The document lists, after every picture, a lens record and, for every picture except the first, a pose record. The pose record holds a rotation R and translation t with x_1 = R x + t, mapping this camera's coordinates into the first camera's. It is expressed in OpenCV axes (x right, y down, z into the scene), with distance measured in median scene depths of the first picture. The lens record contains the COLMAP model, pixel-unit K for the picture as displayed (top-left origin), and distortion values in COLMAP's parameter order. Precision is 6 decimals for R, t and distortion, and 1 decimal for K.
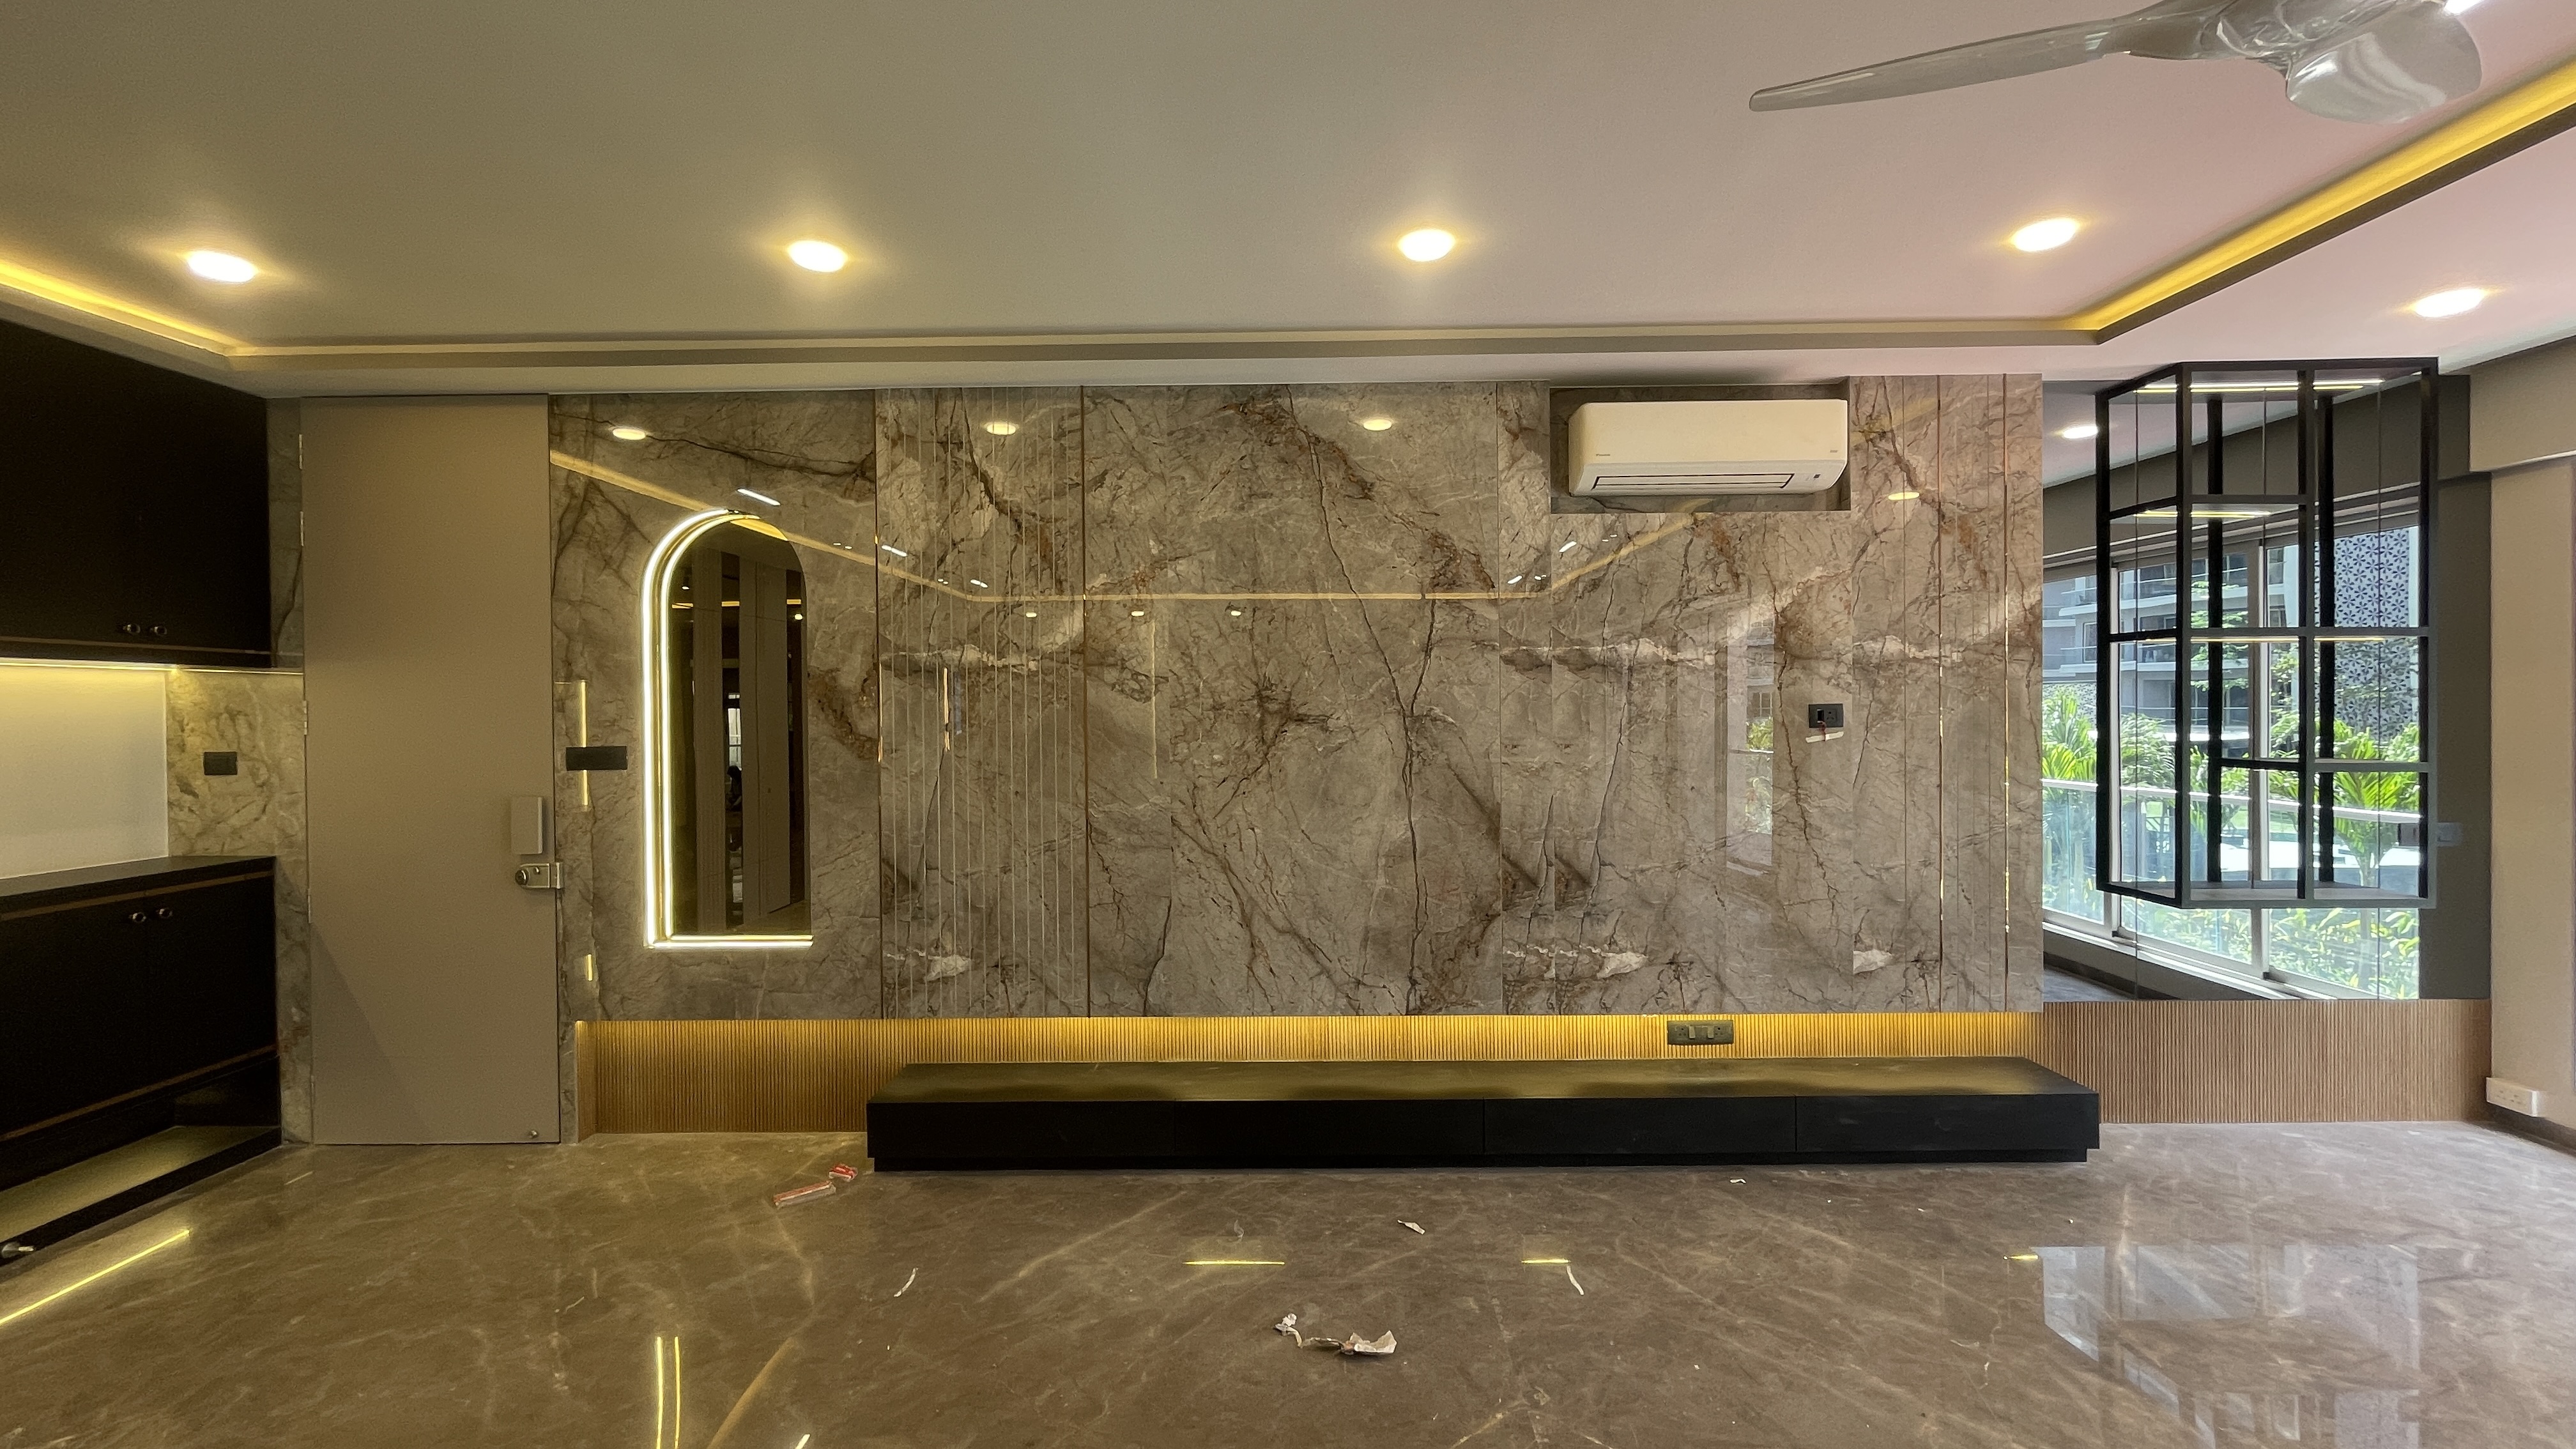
lens RADIAL K [[1050.9, 0, 1285.0], [0, 1050.9, 714.4], [0, 0, 1]] dist [-0.003512, 0.000672]
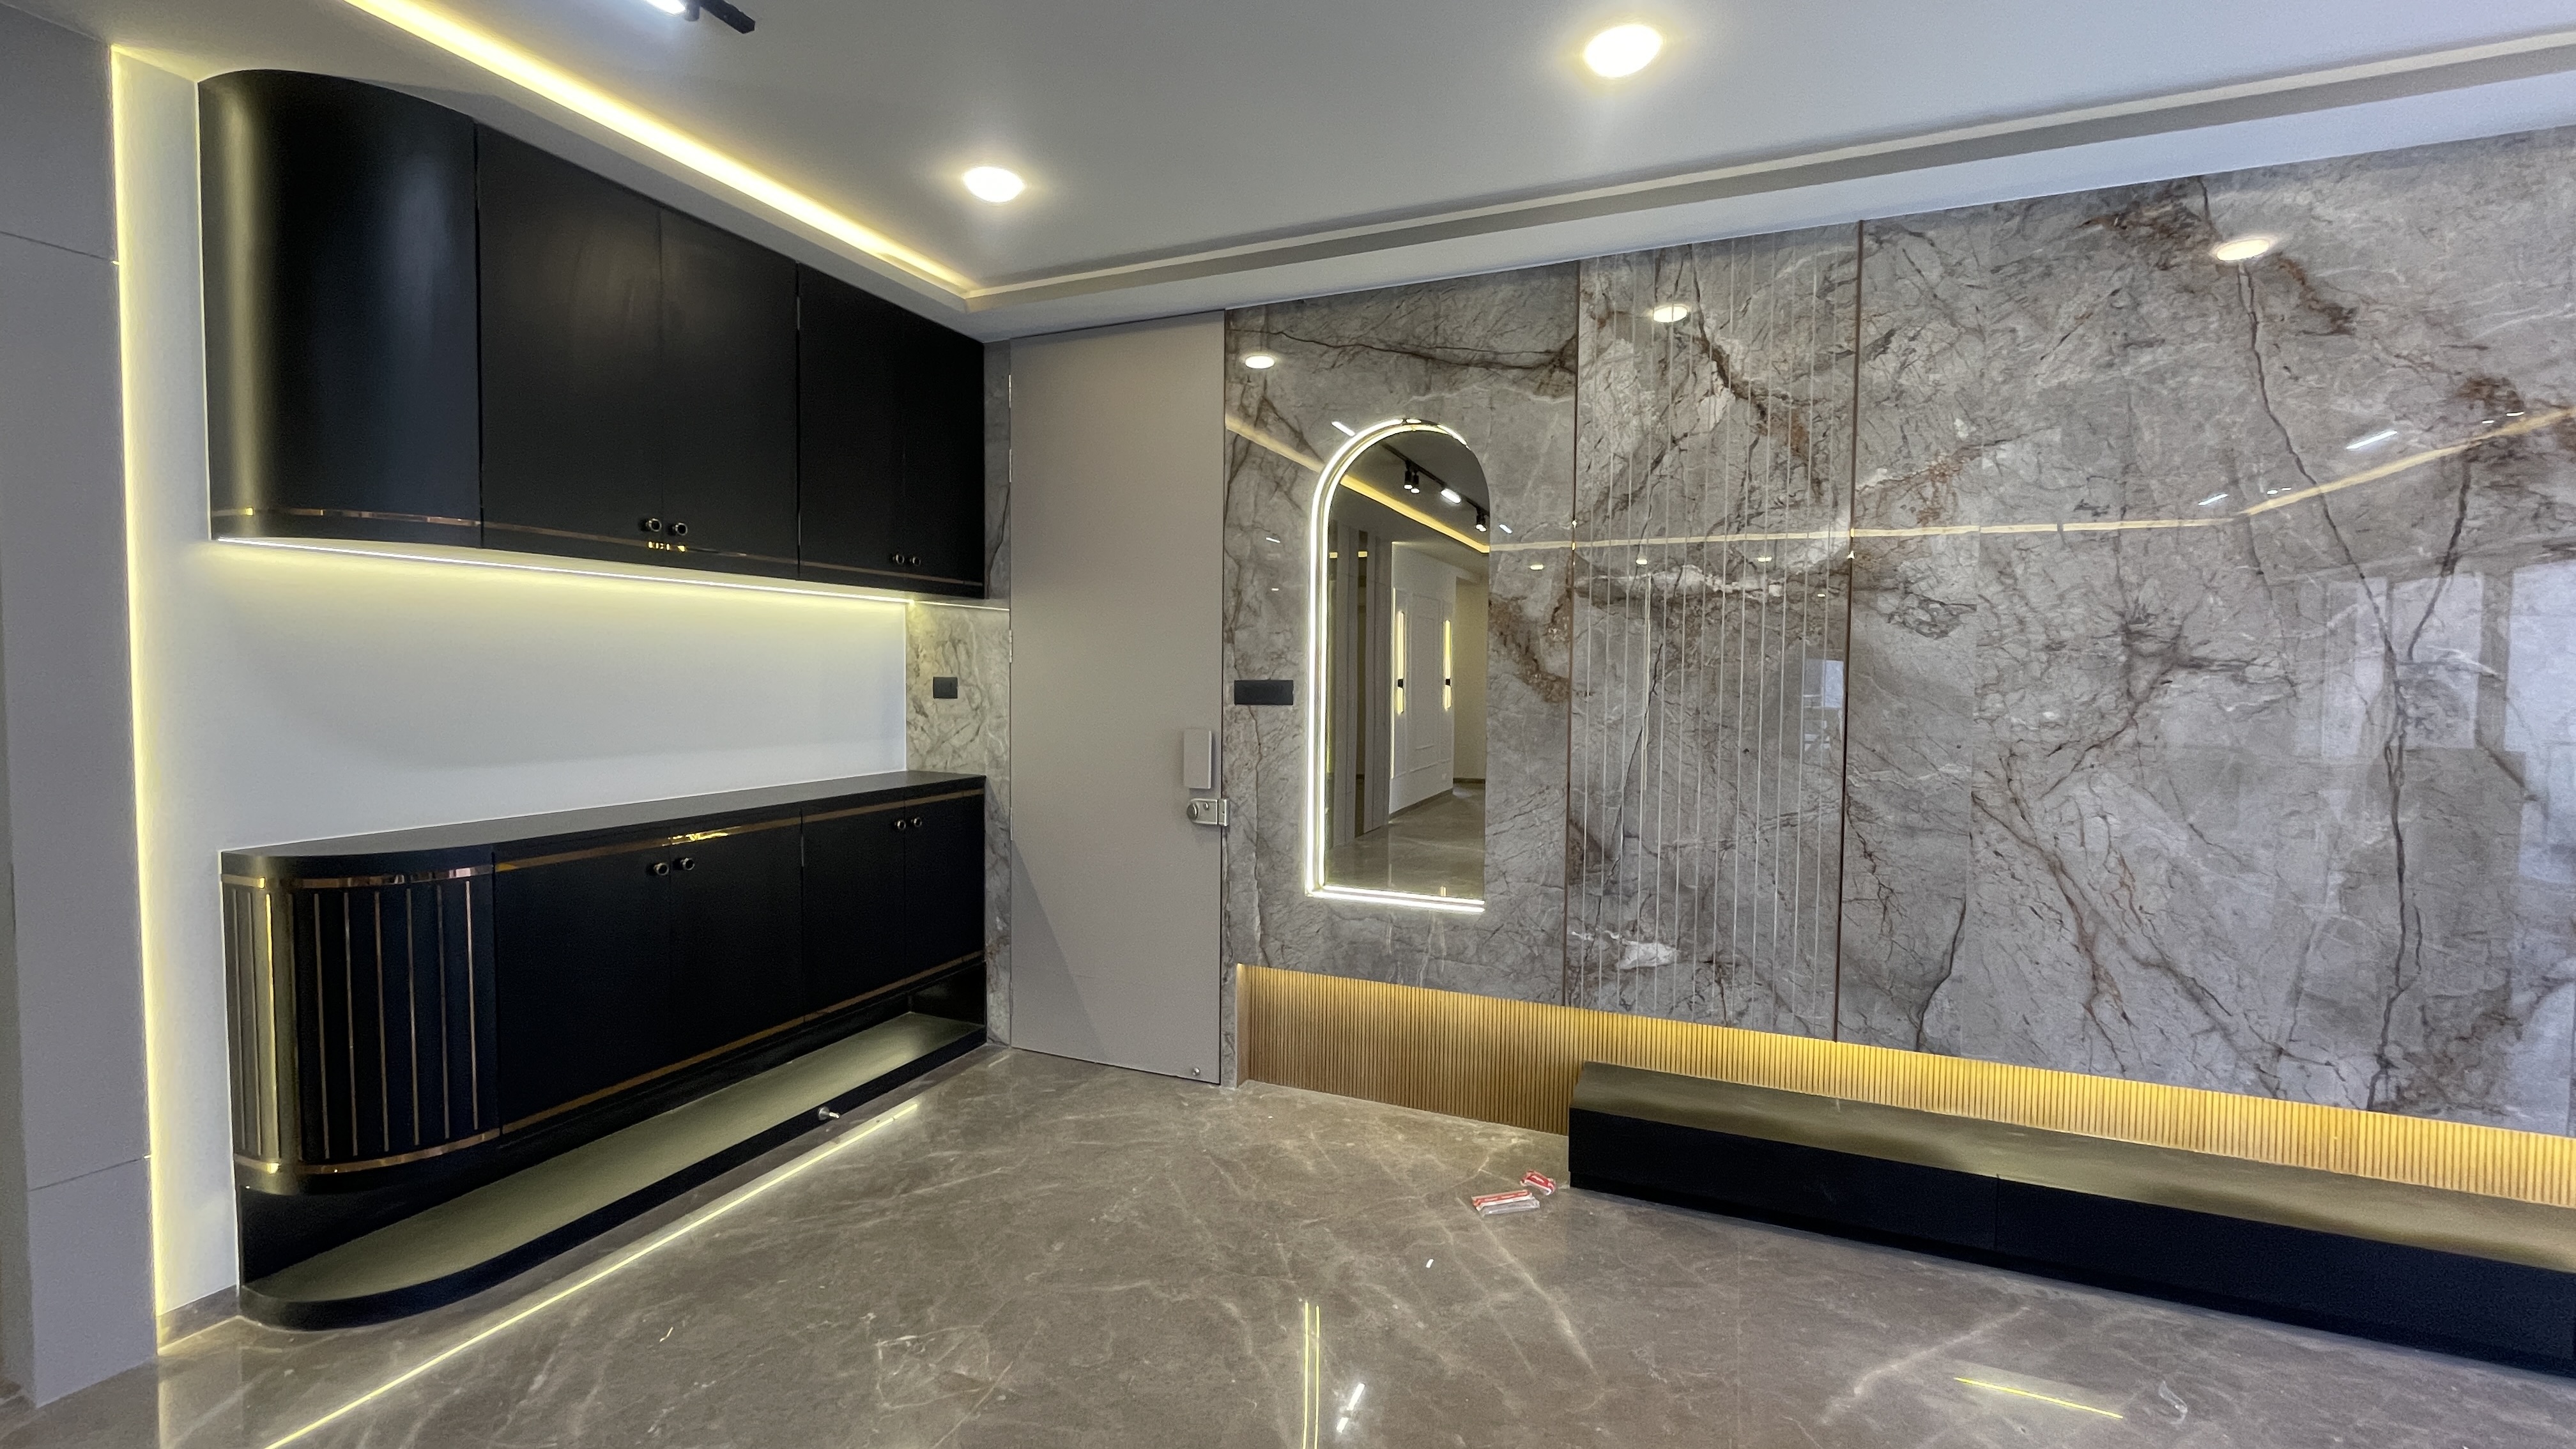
lens RADIAL K [[1050.9, 0, 1285.7], [0, 1050.9, 712.8], [0, 0, 1]] dist [-0.003512, 0.000672]
pose [[0.924028, 0.035183, -0.380702, -0.276057], [-0.021997, 0.999000, 0.038934, 0.022683], [0.381691, -0.027602, 0.923878, 0.128816]]
